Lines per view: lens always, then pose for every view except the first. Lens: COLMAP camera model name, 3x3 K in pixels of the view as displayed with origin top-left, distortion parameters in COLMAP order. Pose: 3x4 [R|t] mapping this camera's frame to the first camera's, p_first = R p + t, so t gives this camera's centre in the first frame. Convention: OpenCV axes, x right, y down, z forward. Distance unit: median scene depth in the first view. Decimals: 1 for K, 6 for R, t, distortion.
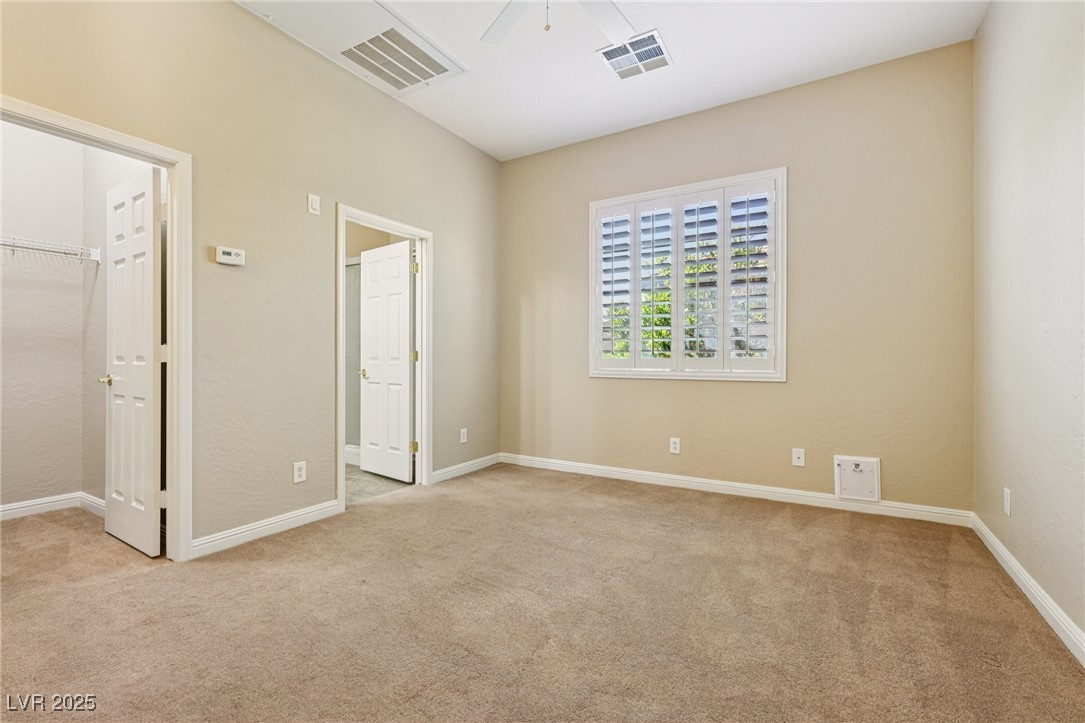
lens RADIAL K [[486.4, 0, 541.2], [0, 486.4, 359.0], [0, 0, 1]] dist [0.002432, 0.000665]
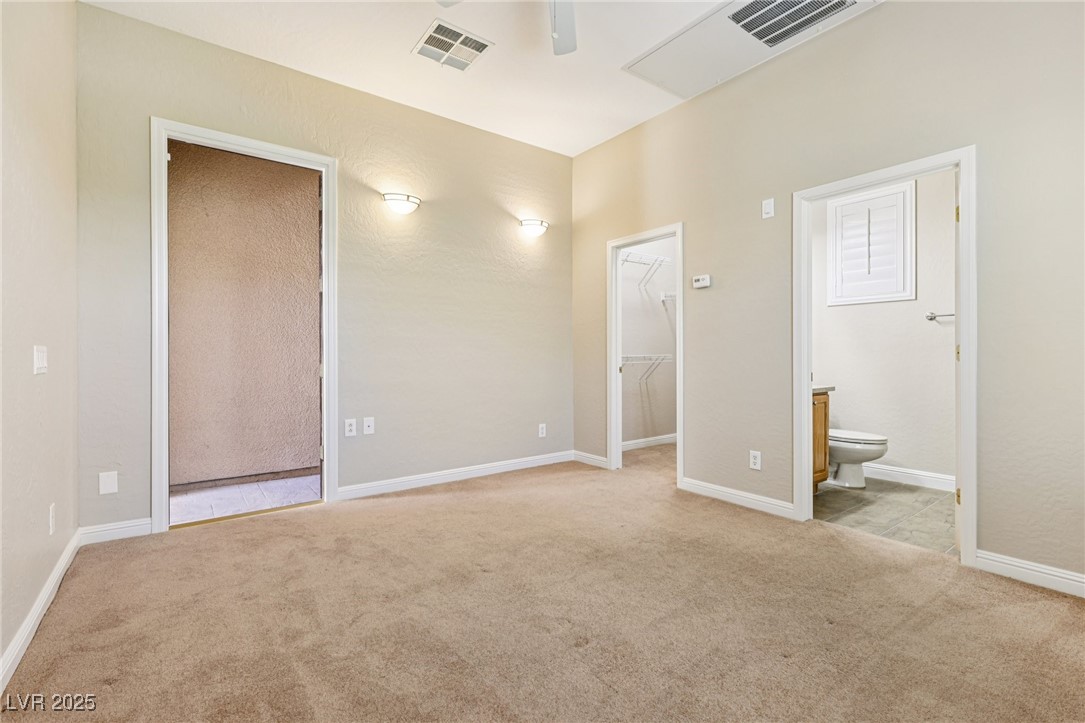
lens RADIAL K [[486.4, 0, 543.6], [0, 486.4, 358.4], [0, 0, 1]] dist [0.002432, 0.000665]
pose [[-0.387003, 0.001311, -0.922078, 0.692428], [-0.003923, 0.999988, 0.003068, 0.002255], [0.922070, 0.004805, -0.386993, 0.977473]]
